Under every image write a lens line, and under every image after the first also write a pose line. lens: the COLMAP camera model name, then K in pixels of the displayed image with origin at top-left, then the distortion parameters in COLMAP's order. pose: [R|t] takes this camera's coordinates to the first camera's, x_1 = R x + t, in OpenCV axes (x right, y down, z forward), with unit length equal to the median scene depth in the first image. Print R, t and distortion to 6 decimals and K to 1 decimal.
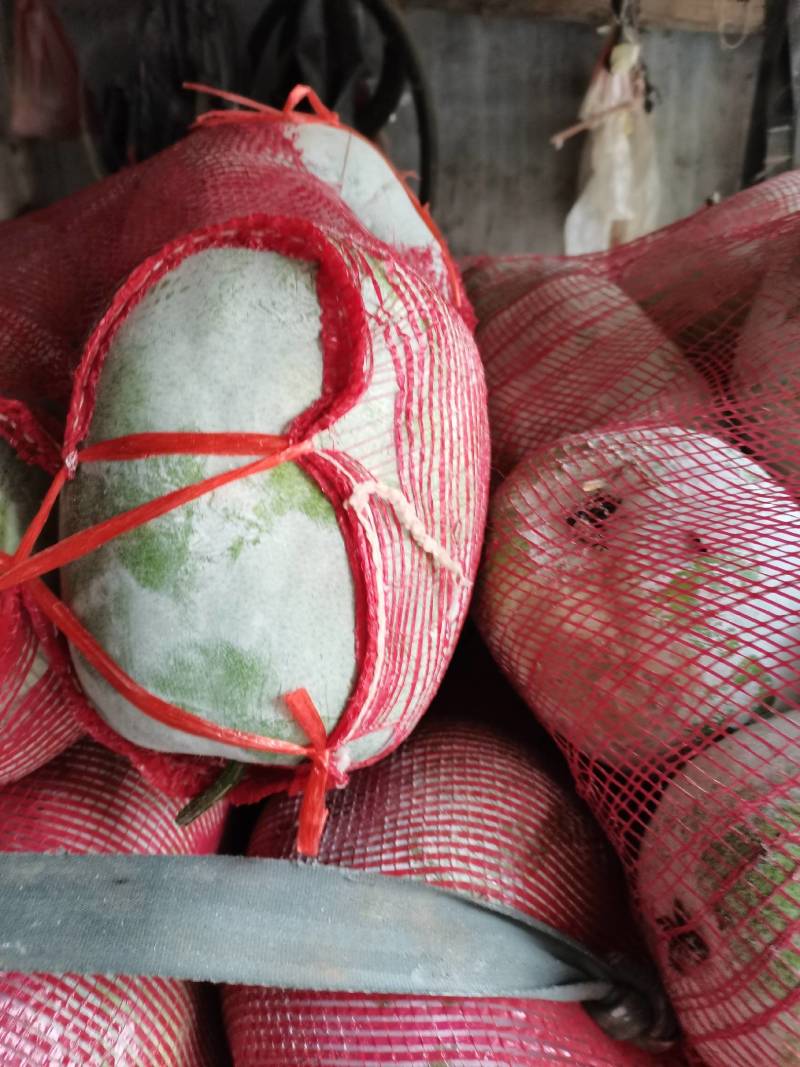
lens RADIAL K [[756.4, 0, 400.0], [0, 756.4, 533.5], [0, 0, 1]] dist [0.006177, -0.002082]
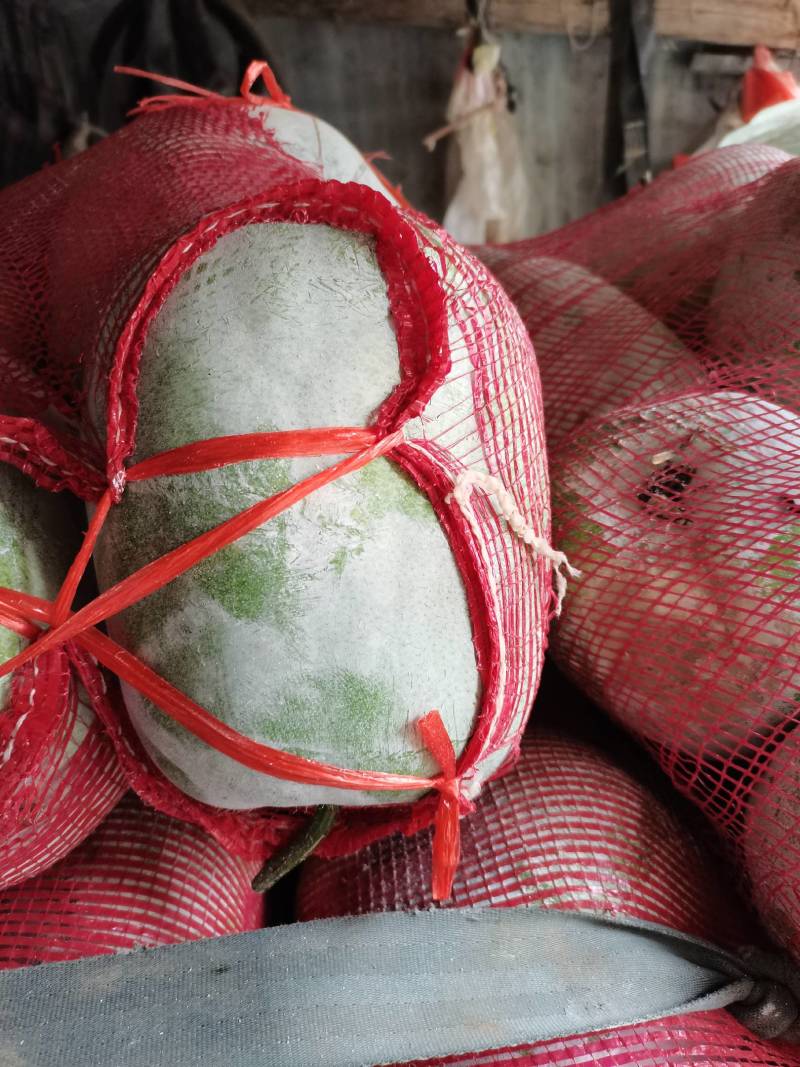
lens RADIAL K [[770.5, 0, 400.0], [0, 770.5, 533.5], [0, 0, 1]] dist [0.001125, -0.003607]
pose [[0.984206, -0.107018, 0.141015, -0.226483], [0.109528, 0.993932, -0.010140, 0.004529], [-0.139074, 0.025425, 0.989956, 0.100756]]
